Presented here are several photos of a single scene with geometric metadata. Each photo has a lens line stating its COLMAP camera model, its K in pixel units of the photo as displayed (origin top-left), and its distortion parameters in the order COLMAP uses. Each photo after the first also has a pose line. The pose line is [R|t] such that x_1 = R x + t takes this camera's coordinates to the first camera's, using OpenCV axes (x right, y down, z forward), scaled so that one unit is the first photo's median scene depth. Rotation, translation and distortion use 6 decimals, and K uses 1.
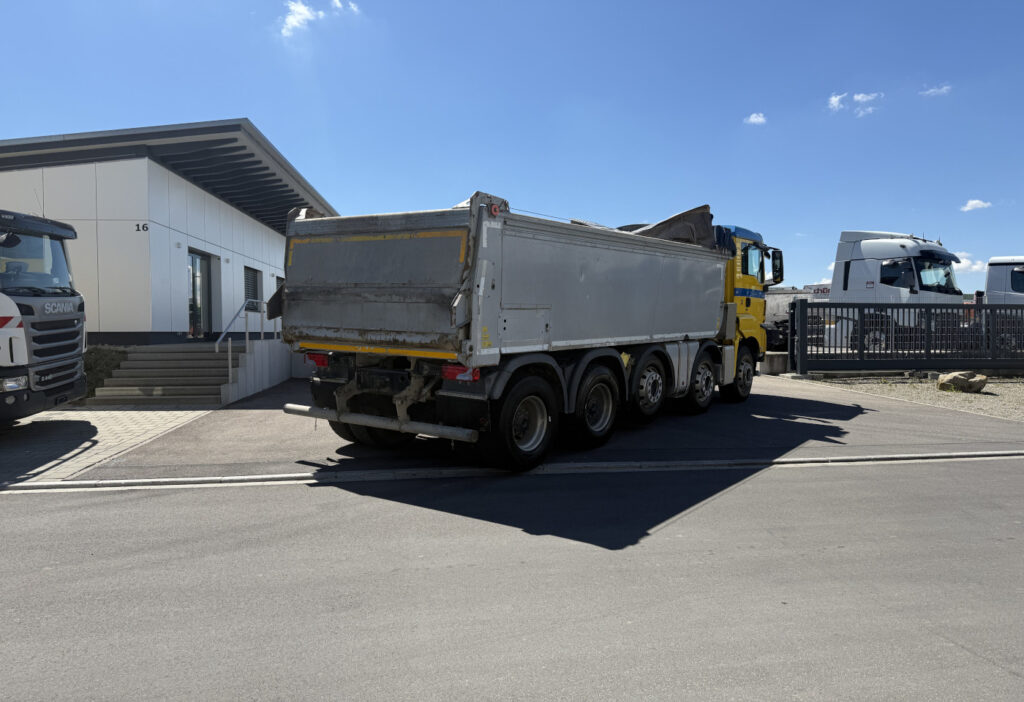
lens RADIAL K [[754.3, 0, 503.8], [0, 754.3, 358.4], [0, 0, 1]] dist [0.025015, -0.032022]
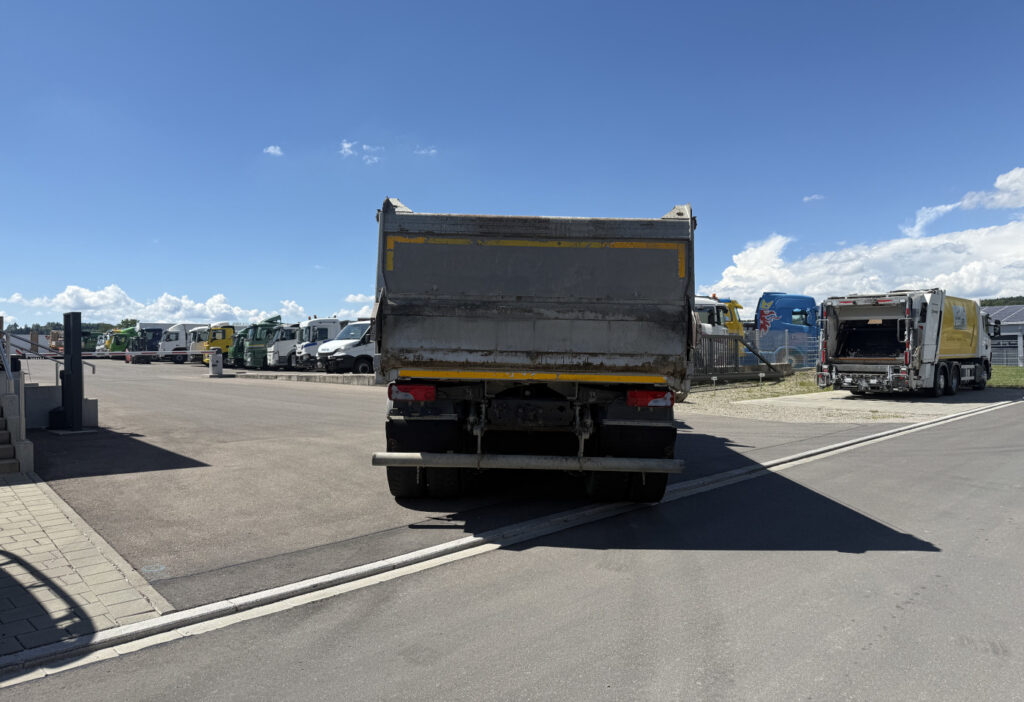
lens RADIAL K [[754.3, 0, 506.5], [0, 754.3, 344.7], [0, 0, 1]] dist [0.025015, -0.032022]
pose [[0.794888, -0.001363, 0.606754, -0.717485], [0.035603, 0.998379, -0.044399, -0.010461], [-0.605710, 0.056895, 0.793648, 0.360111]]
